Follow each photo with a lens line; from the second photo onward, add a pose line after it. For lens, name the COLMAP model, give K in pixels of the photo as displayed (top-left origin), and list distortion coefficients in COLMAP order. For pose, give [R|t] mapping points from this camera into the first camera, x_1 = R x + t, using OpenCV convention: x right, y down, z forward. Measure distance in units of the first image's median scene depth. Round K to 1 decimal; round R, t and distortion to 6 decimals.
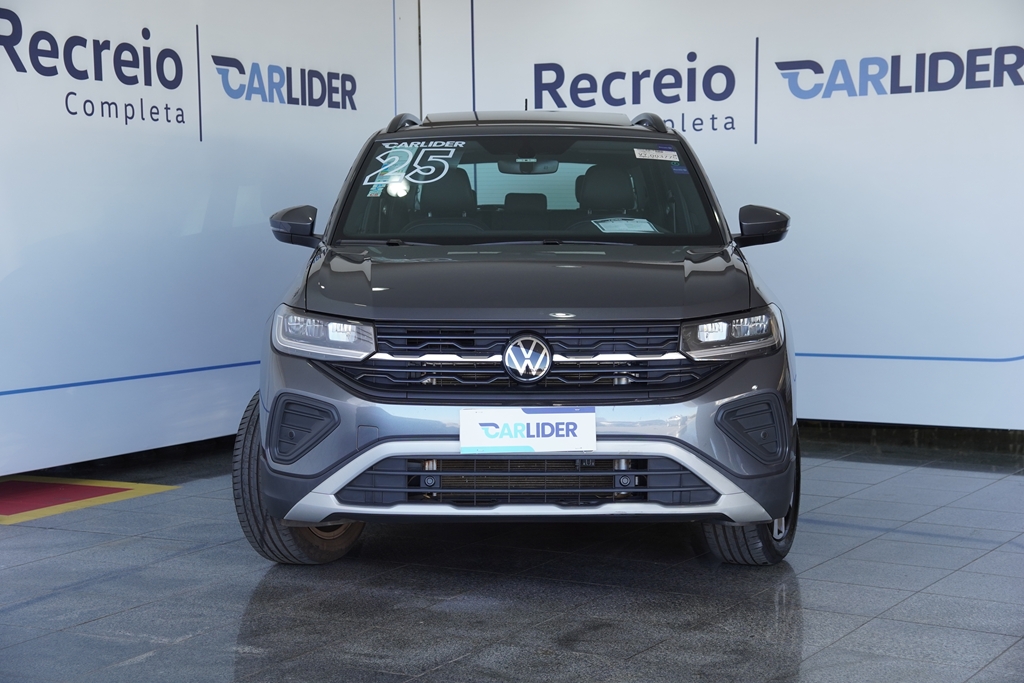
lens RADIAL K [[1788.2, 0, 512.0], [0, 1788.2, 341.5], [0, 0, 1]] dist [0.284753, 0.712815]
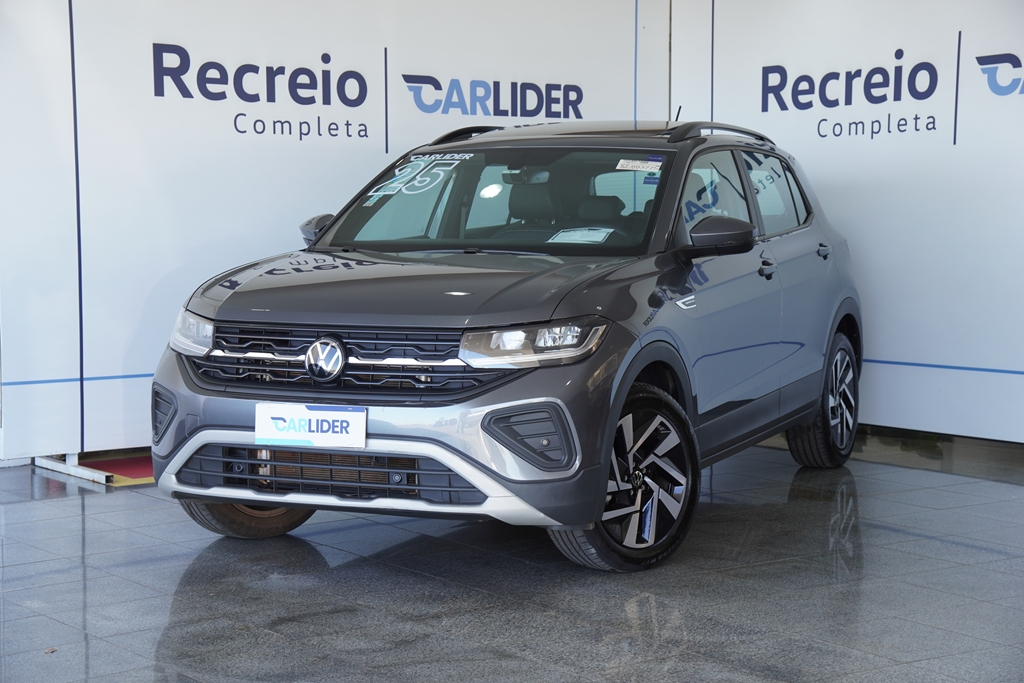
lens RADIAL K [[1788.2, 0, 512.0], [0, 1788.2, 341.5], [0, 0, 1]] dist [0.284753, 0.712815]
pose [[0.912692, 0.033385, -0.407282, 0.367123], [-0.031871, 0.999437, 0.010502, -0.010813], [0.407403, 0.003396, 0.913242, 0.038314]]
